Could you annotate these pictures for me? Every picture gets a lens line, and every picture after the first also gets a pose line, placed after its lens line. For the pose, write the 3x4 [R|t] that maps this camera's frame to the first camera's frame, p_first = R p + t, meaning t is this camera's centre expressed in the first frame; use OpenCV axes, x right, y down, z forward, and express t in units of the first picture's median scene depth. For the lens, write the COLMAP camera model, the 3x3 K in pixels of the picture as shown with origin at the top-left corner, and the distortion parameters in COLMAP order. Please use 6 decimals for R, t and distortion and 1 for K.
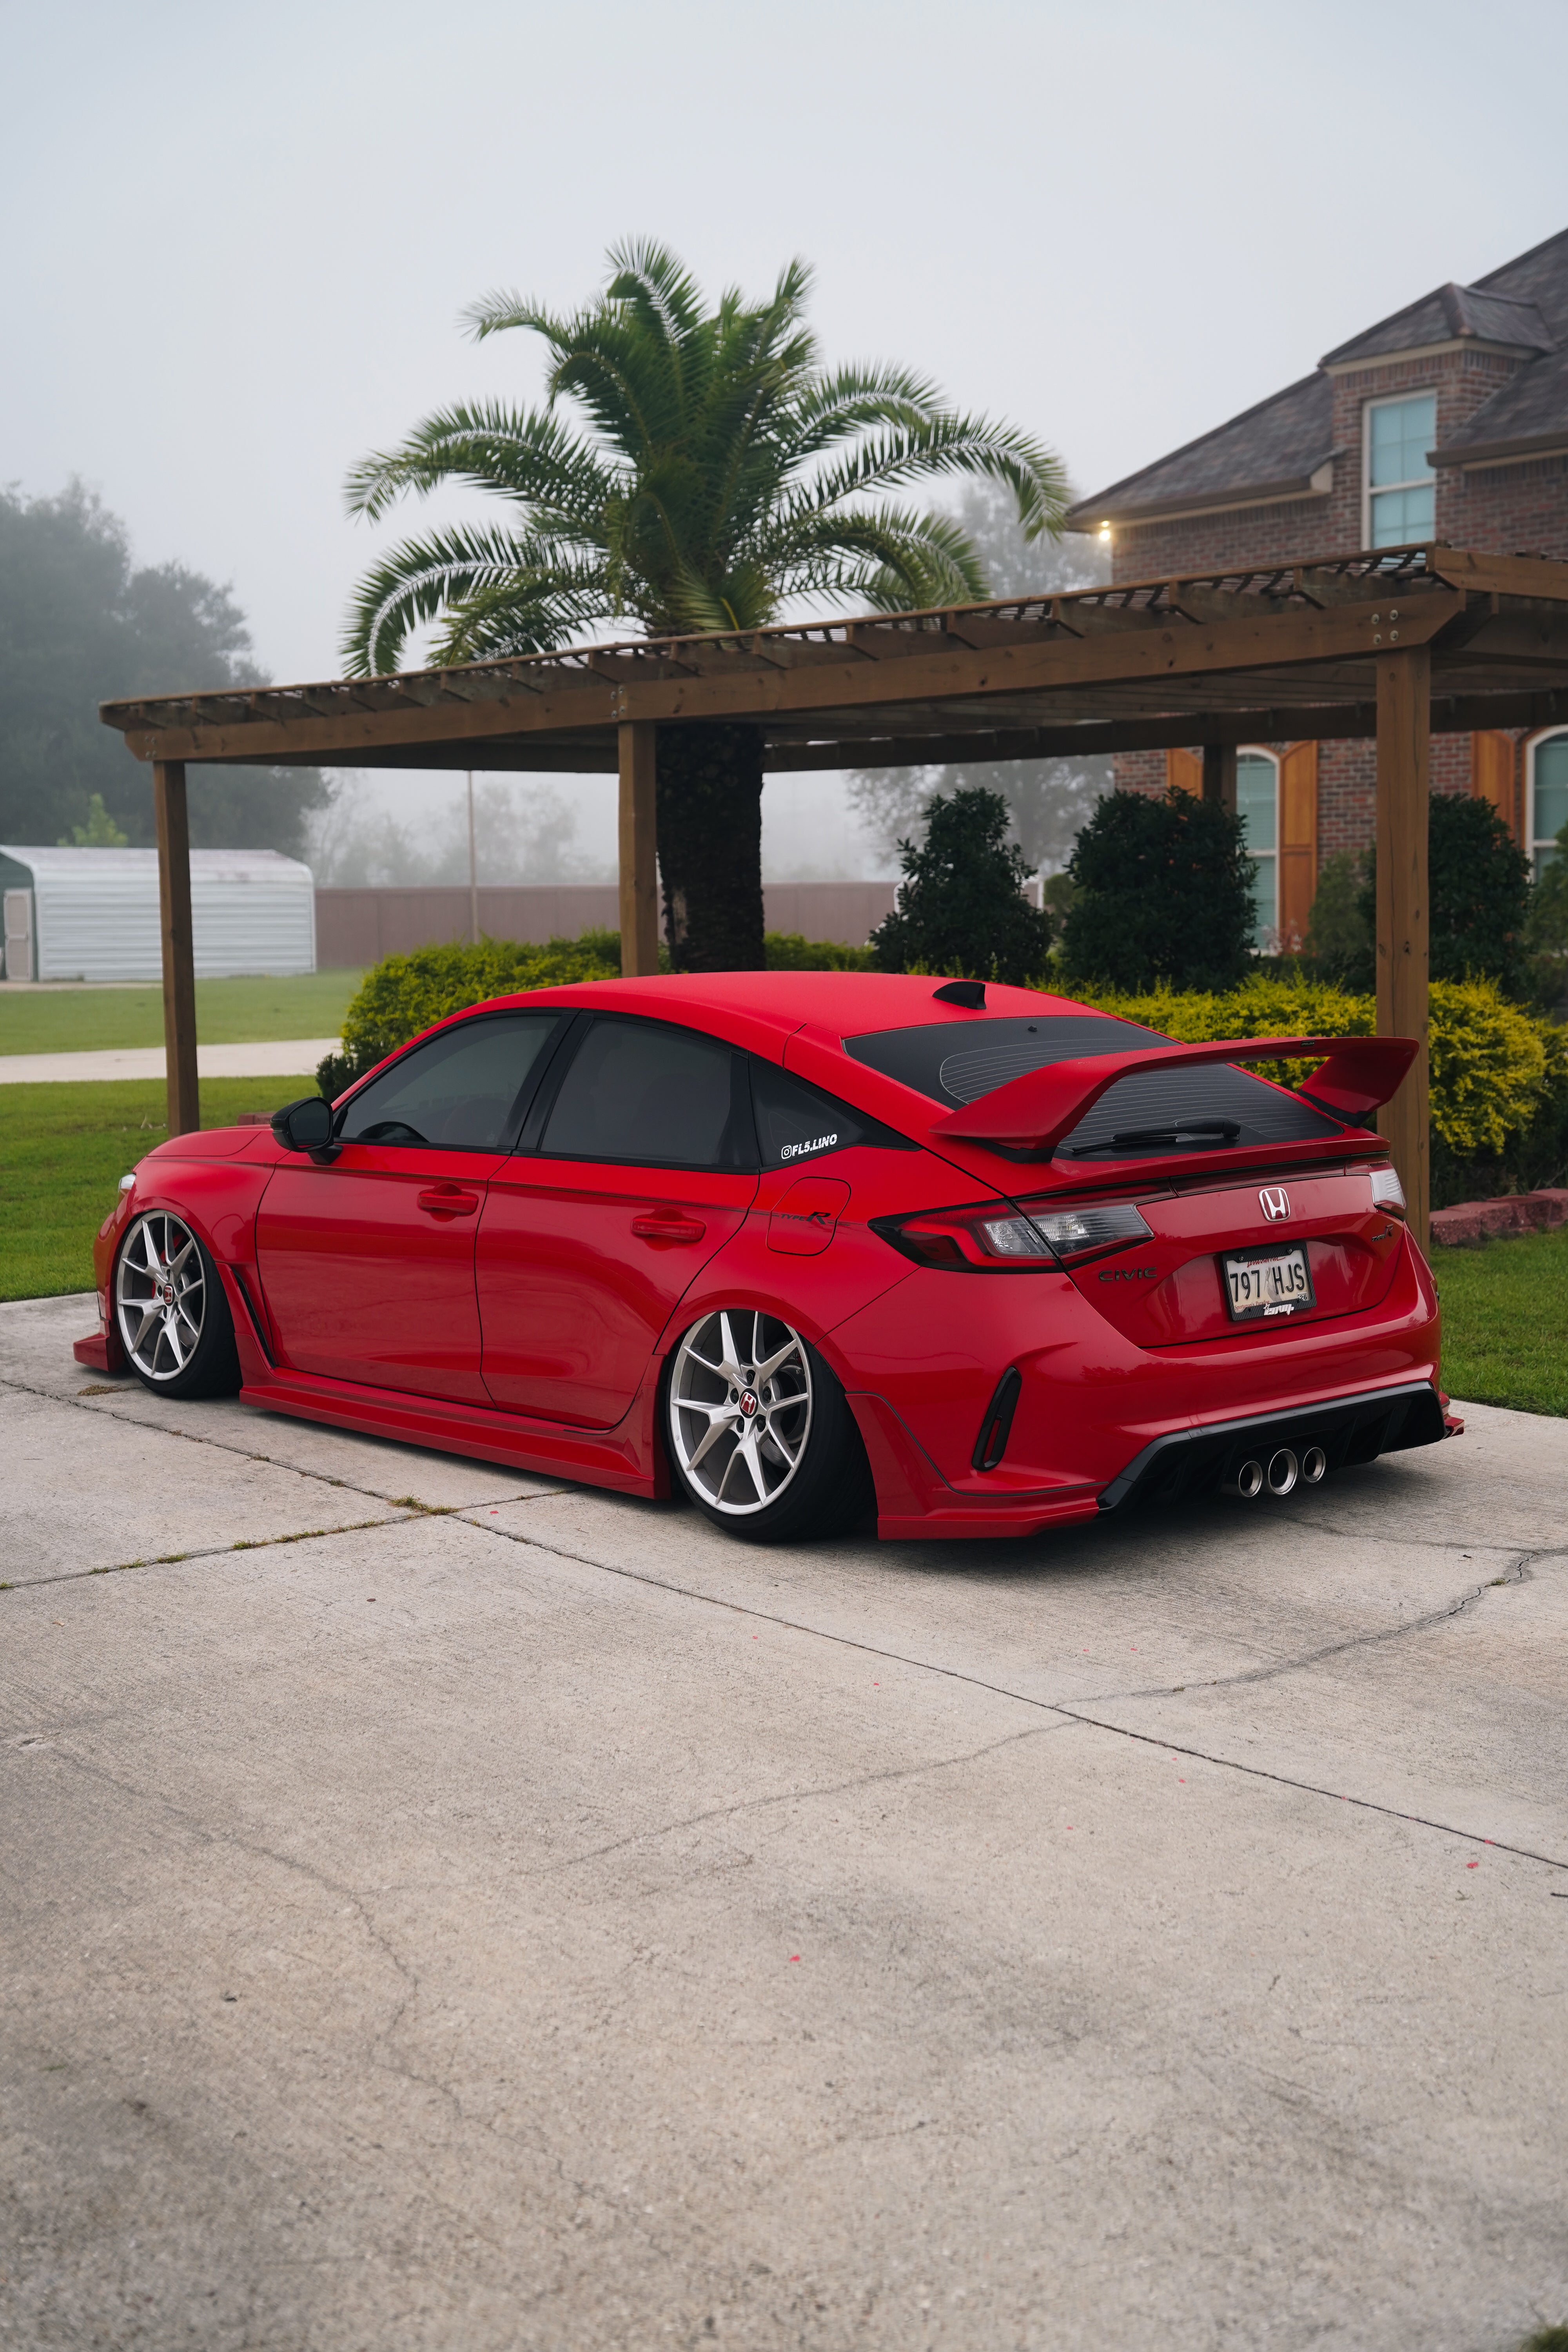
lens RADIAL K [[2938.3, 0, 815.6], [0, 2938.3, 1186.8], [0, 0, 1]] dist [0.013794, 0.404388]
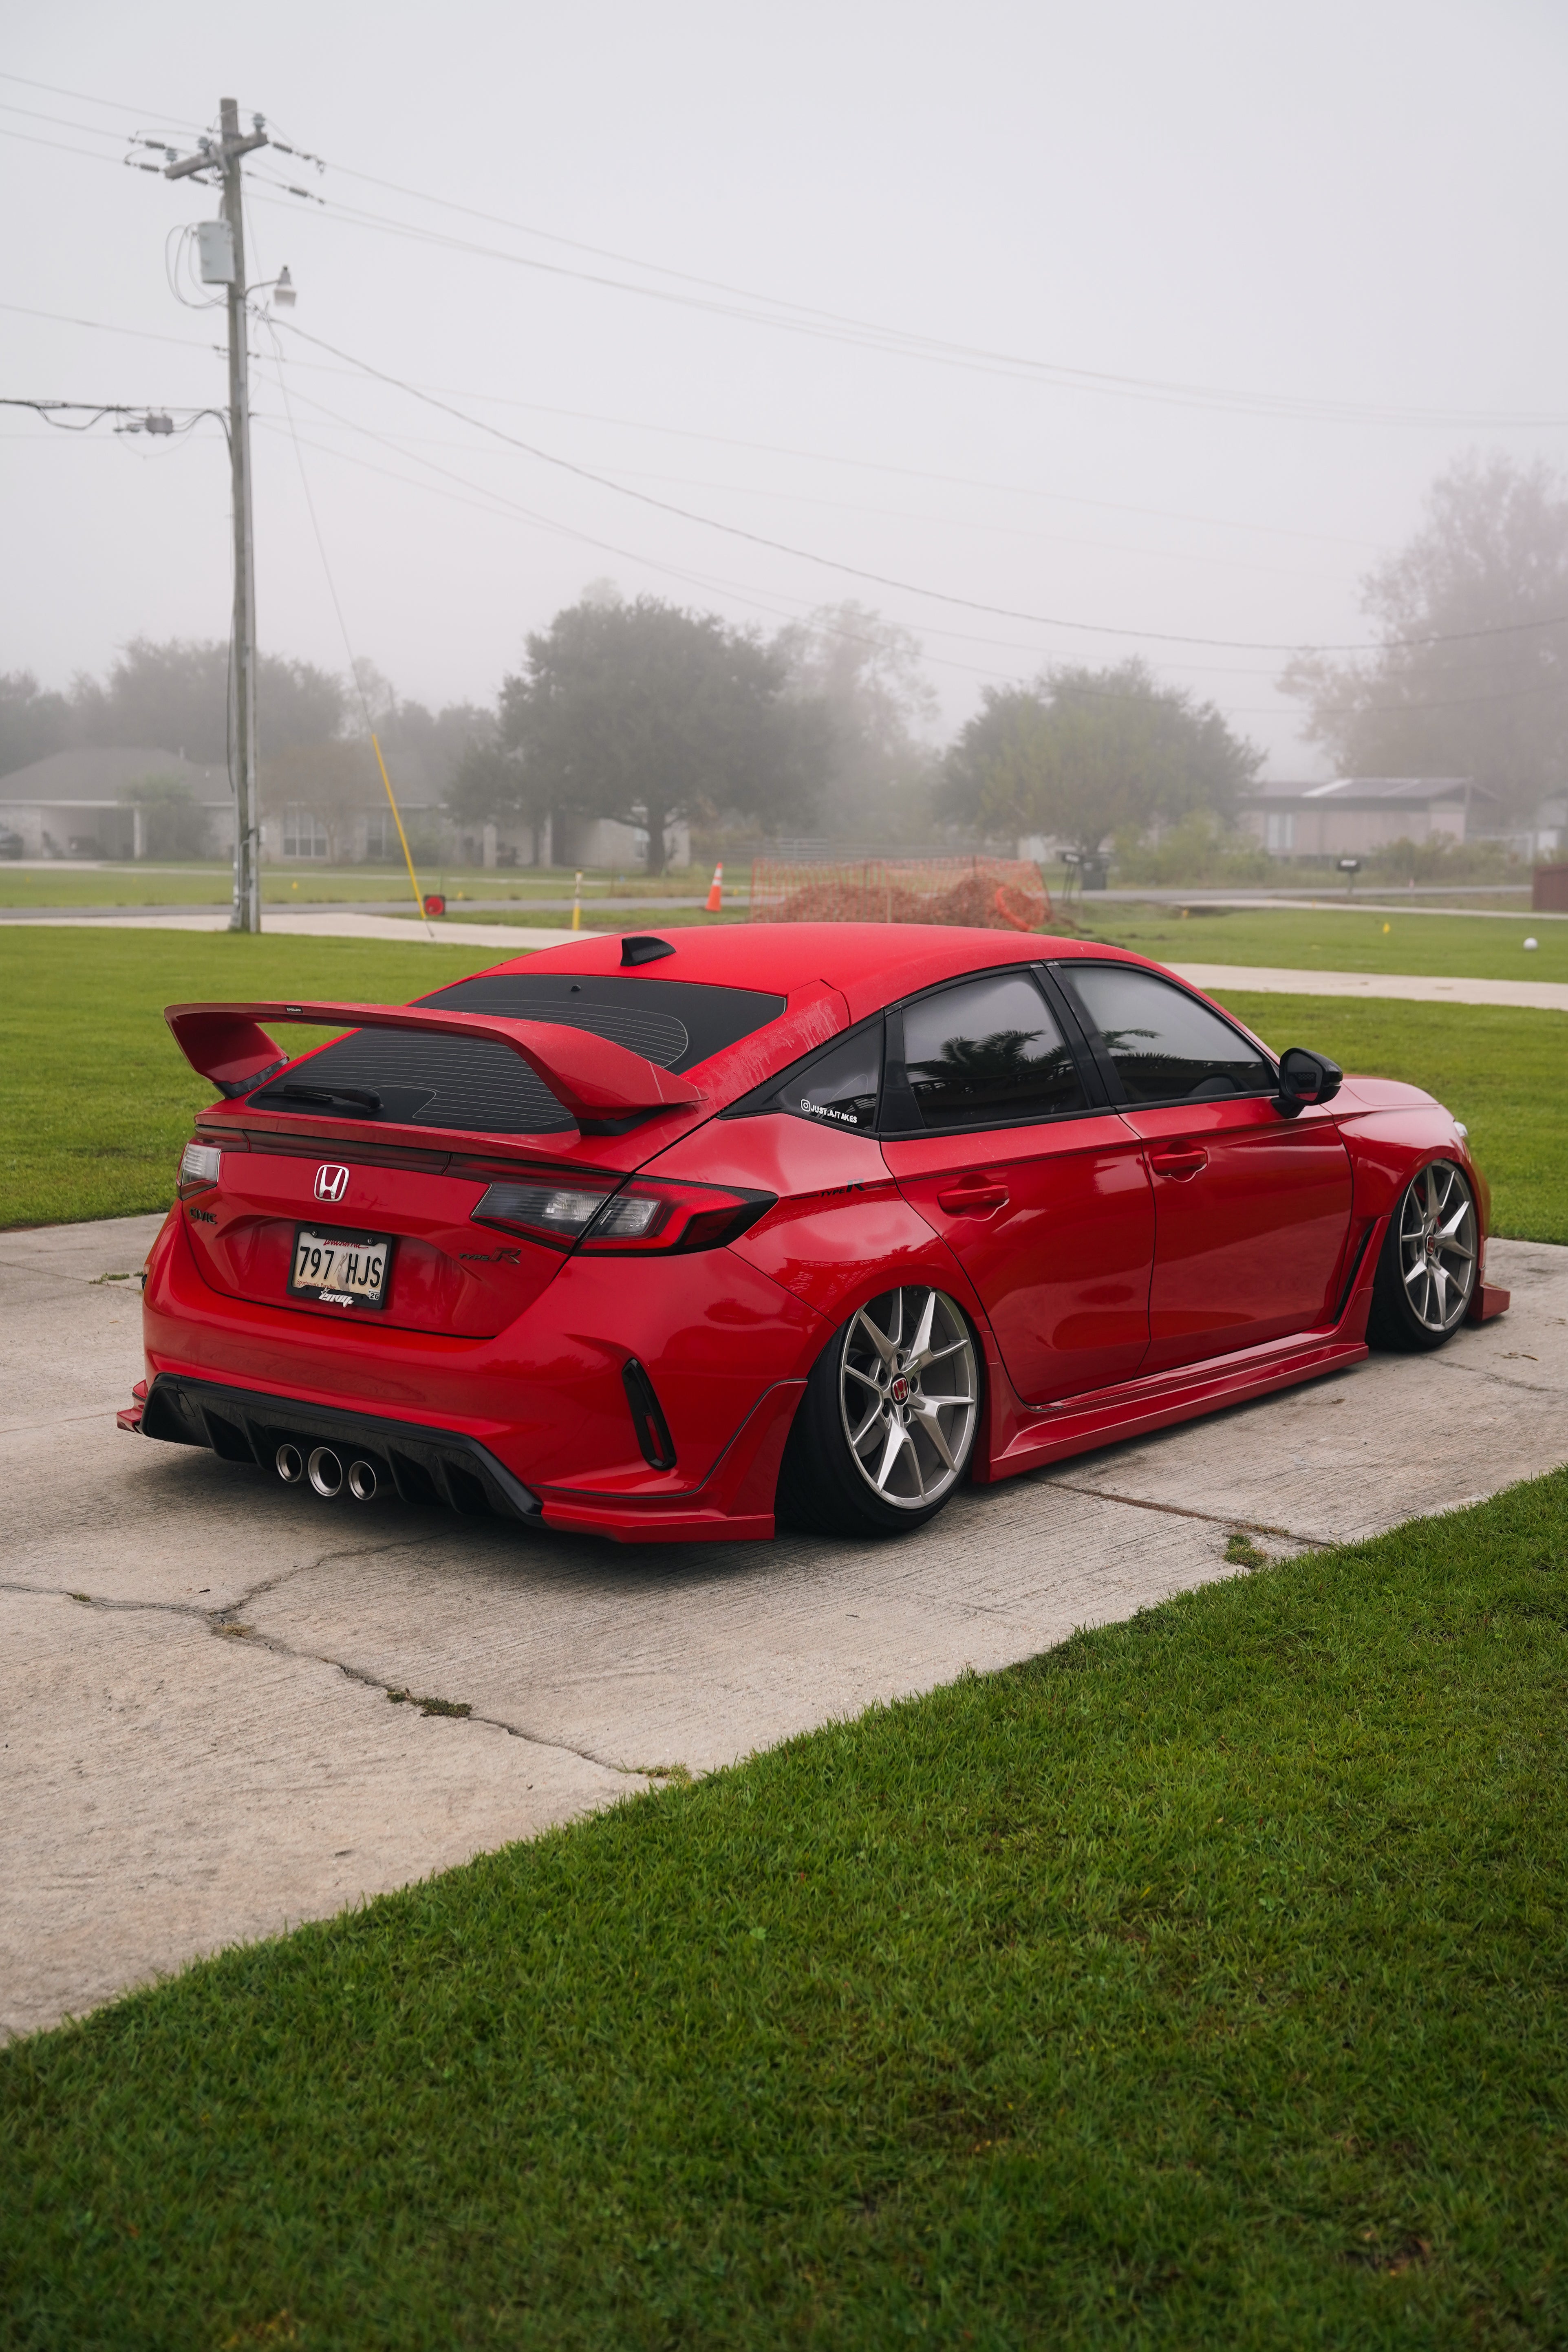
lens RADIAL K [[2686.9, 0, 784.0], [0, 2686.9, 1176.0], [0, 0, 1]] dist [-0.069303, 0.003847]
pose [[0.159219, 0.137773, -0.977583, 0.638985], [-0.116936, 0.985876, 0.119896, -0.072424], [0.980294, 0.095224, 0.173081, 0.635662]]
